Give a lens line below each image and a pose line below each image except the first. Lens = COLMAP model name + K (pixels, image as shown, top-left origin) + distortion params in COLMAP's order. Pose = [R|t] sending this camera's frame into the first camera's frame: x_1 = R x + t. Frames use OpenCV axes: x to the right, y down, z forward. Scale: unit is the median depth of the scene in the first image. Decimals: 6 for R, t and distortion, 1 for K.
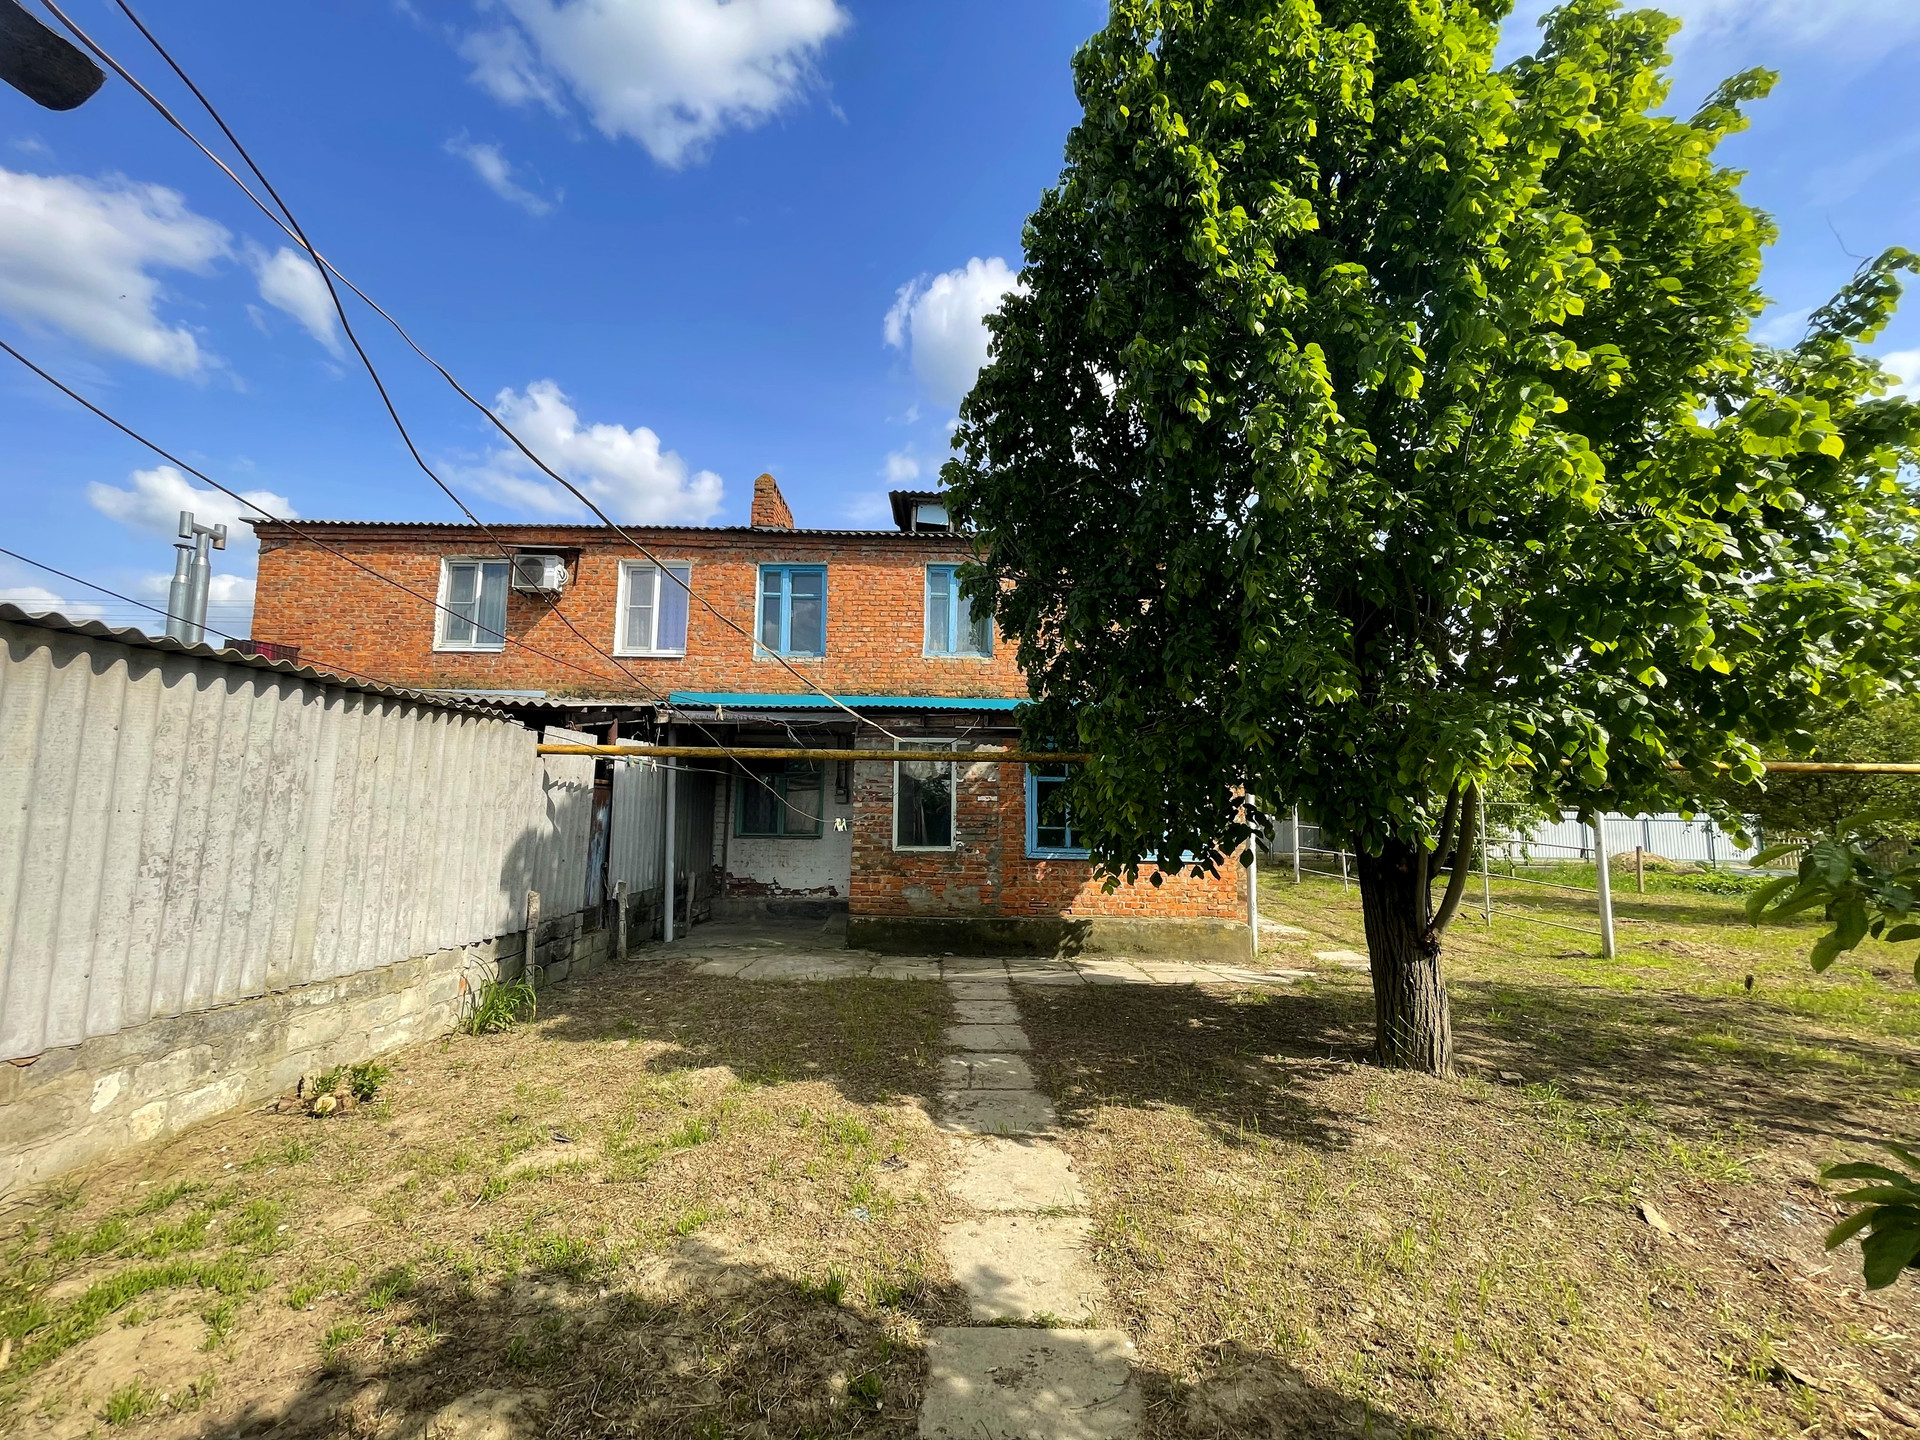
lens RADIAL K [[791.5, 0, 965.2], [0, 791.5, 722.7], [0, 0, 1]] dist [0.001465, -0.000025]
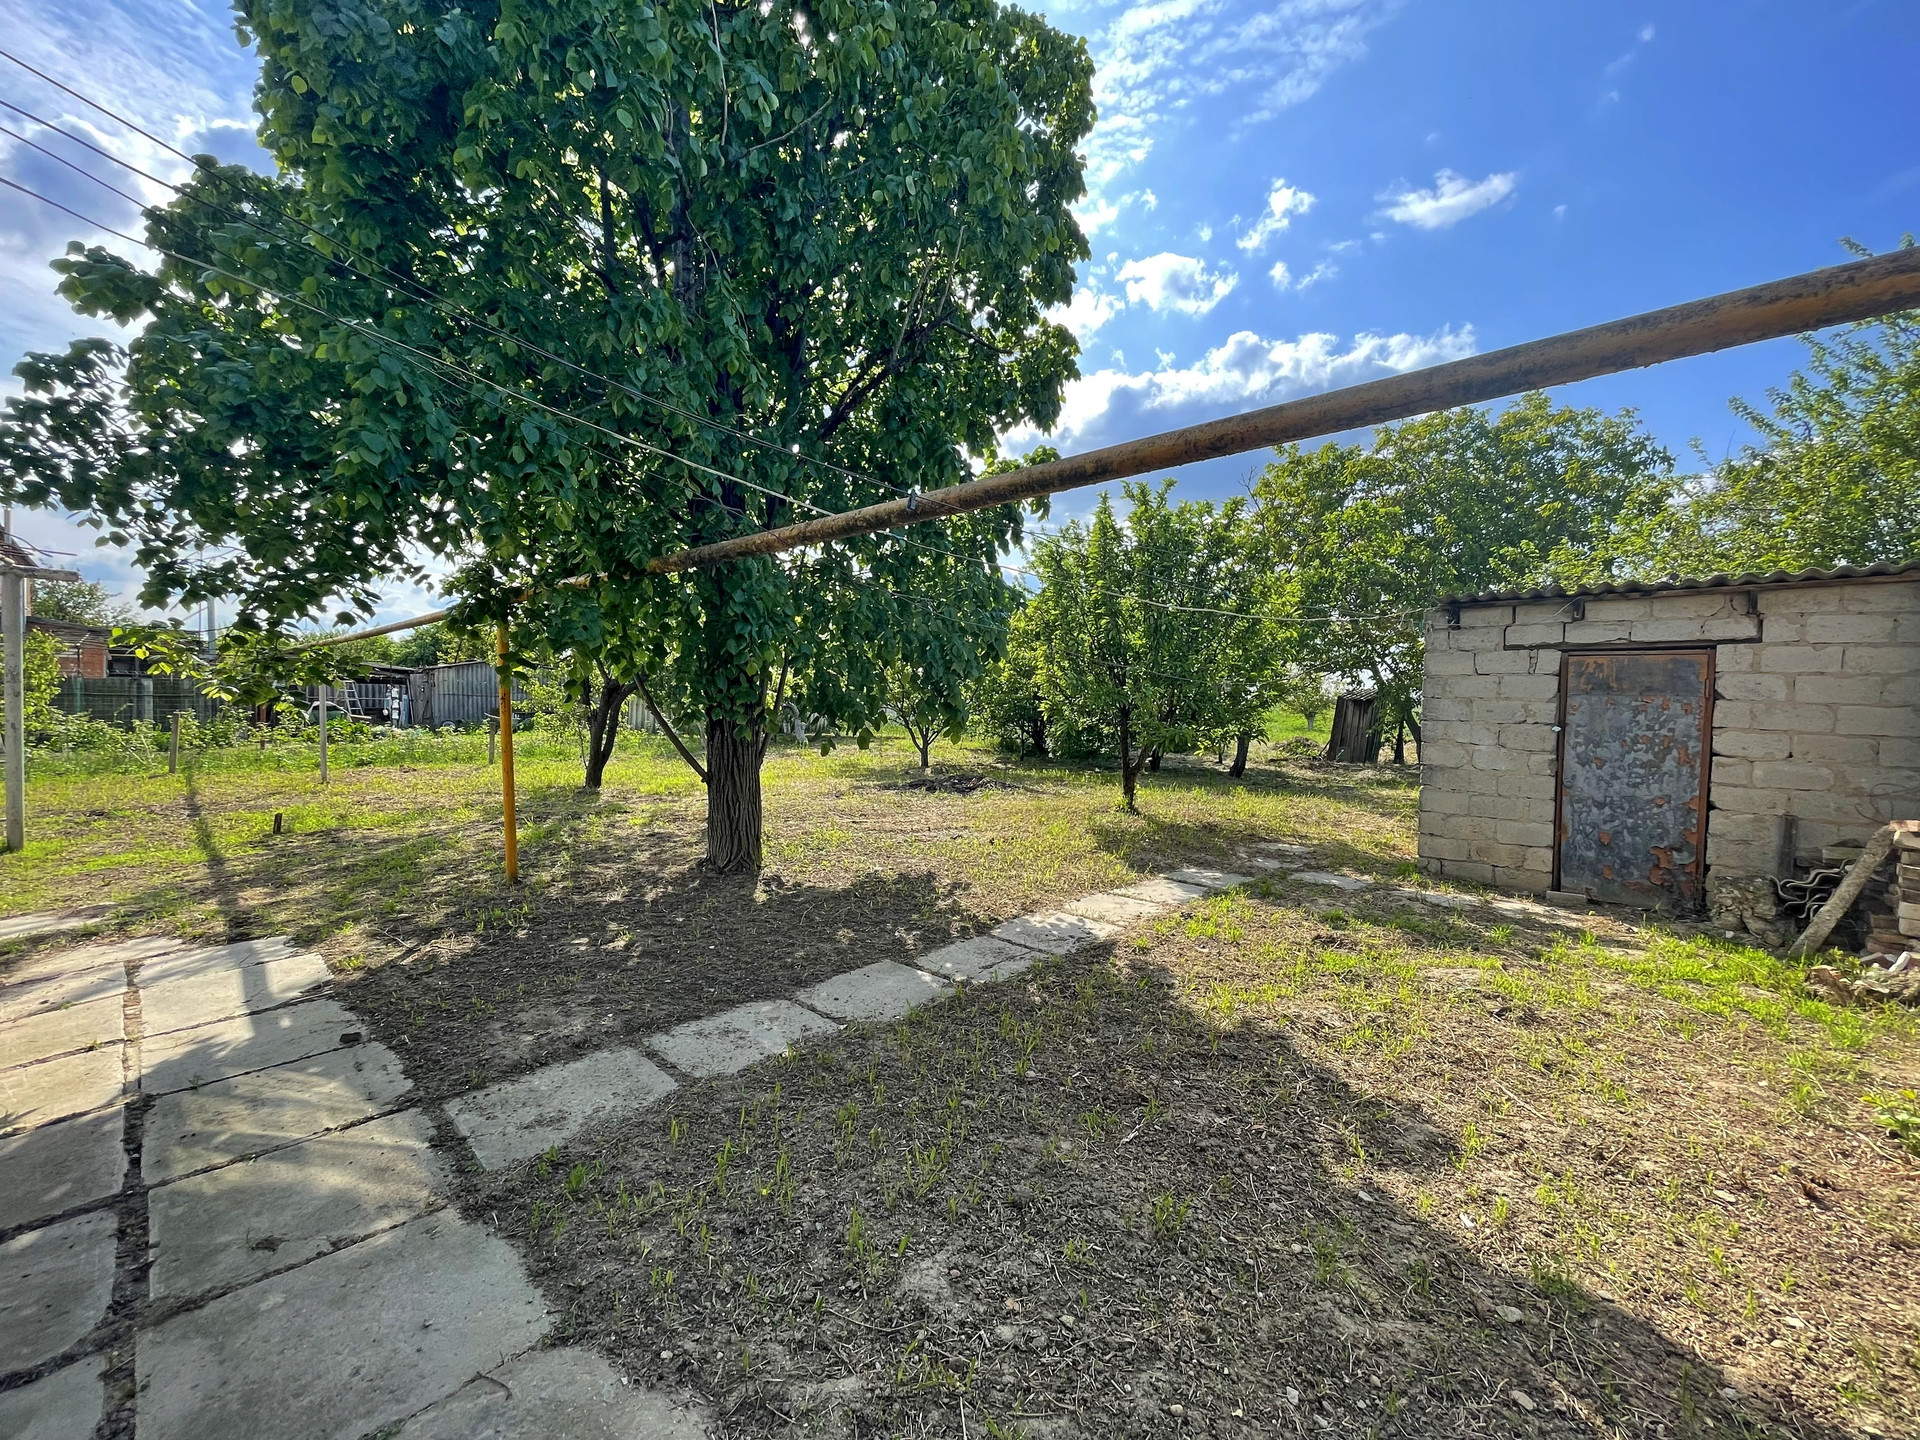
lens RADIAL K [[775.5, 0, 954.4], [0, 775.5, 722.8], [0, 0, 1]] dist [0.000150, -0.000006]
pose [[-0.718204, -0.046962, 0.694246, -0.294183], [-0.102205, 0.994018, -0.038492, 0.117940], [-0.688286, -0.098600, -0.718707, 0.915530]]
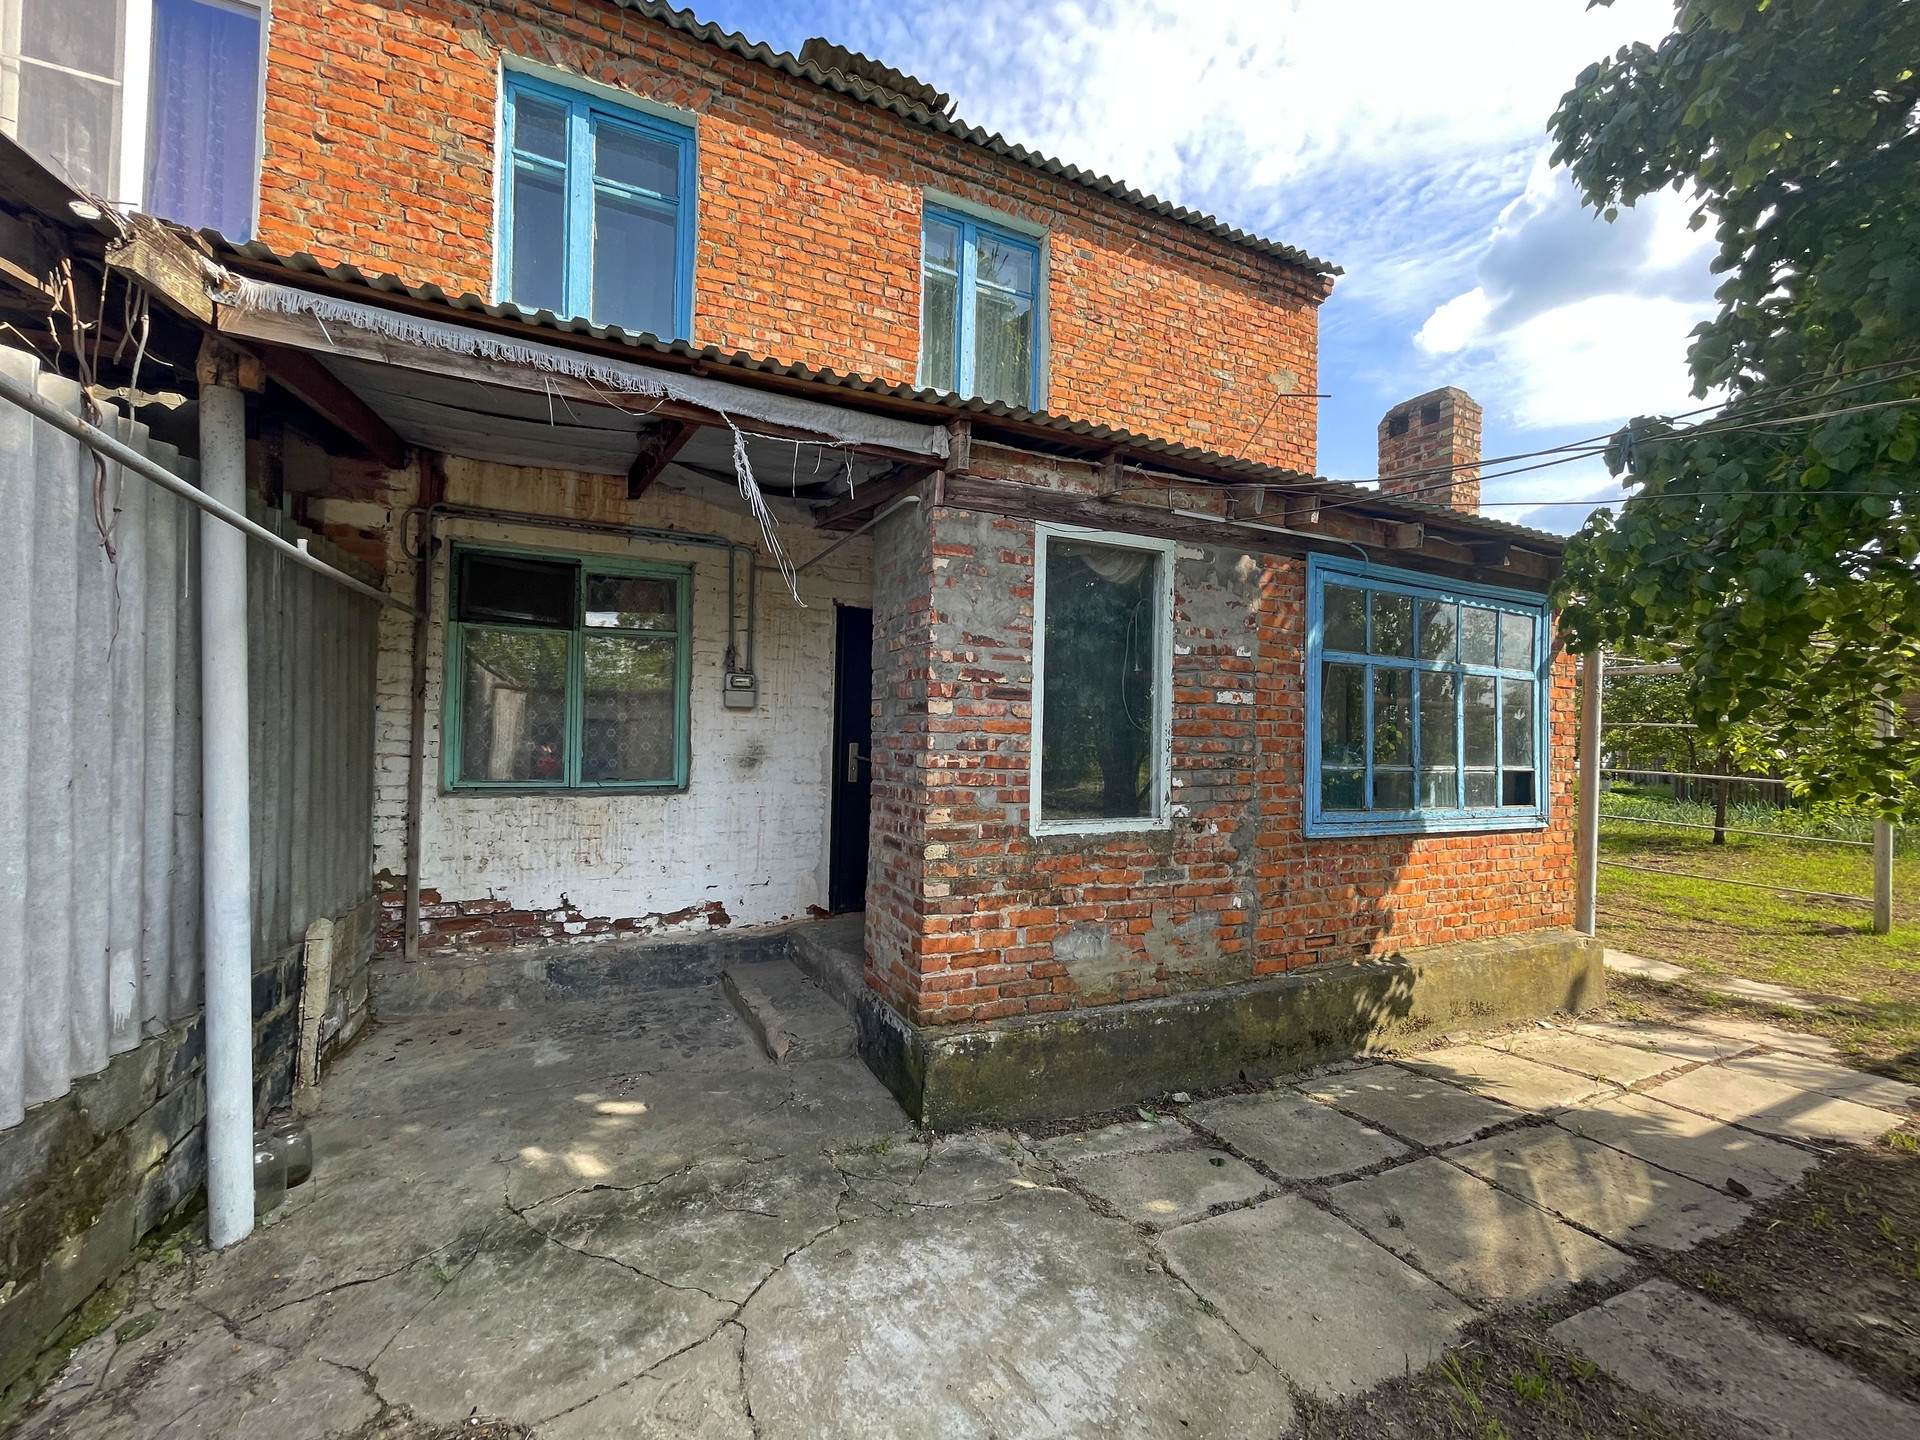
lens RADIAL K [[775.5, 0, 954.4], [0, 775.5, 722.8], [0, 0, 1]] dist [0.000150, -0.000006]
pose [[0.914711, 0.011230, 0.403952, -0.264744], [-0.050422, 0.994974, 0.086514, 0.081262], [-0.400950, -0.099503, 0.910680, 0.694783]]
